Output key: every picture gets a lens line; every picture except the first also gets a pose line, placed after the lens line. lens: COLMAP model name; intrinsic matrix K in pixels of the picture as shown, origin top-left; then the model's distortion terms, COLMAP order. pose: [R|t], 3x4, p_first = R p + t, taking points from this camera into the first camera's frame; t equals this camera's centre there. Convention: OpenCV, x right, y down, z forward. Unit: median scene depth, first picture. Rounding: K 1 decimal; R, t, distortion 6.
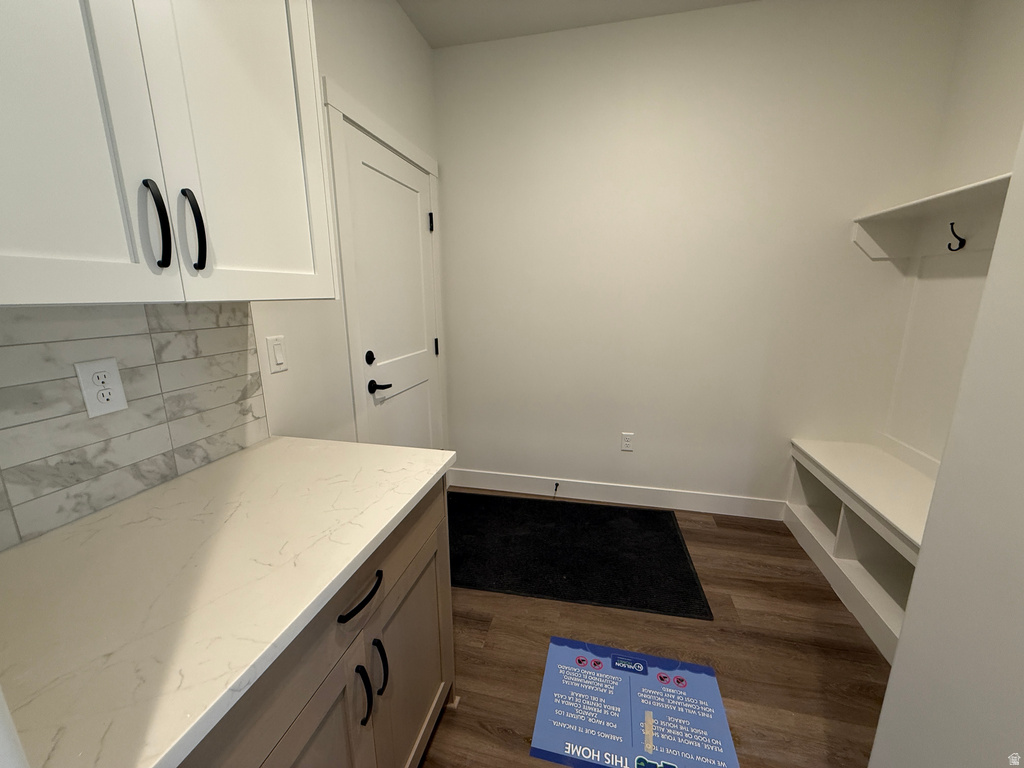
lens RADIAL K [[408.4, 0, 513.5], [0, 408.4, 382.6], [0, 0, 1]] dist [0.002038, 0.000461]
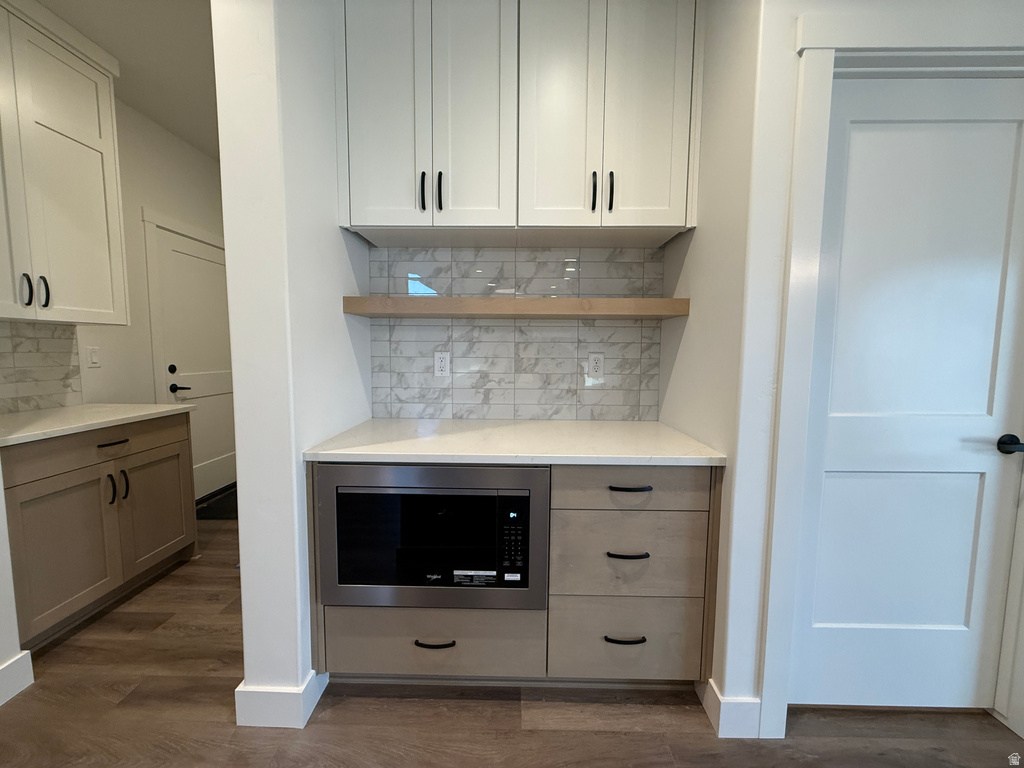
lens RADIAL K [[408.4, 0, 510.3], [0, 408.4, 383.1], [0, 0, 1]] dist [0.002038, 0.000461]
pose [[0.977767, -0.004285, 0.209649, 0.993318], [0.031221, 0.991622, -0.125341, 0.392936], [-0.207355, 0.129100, 0.969710, -1.309902]]
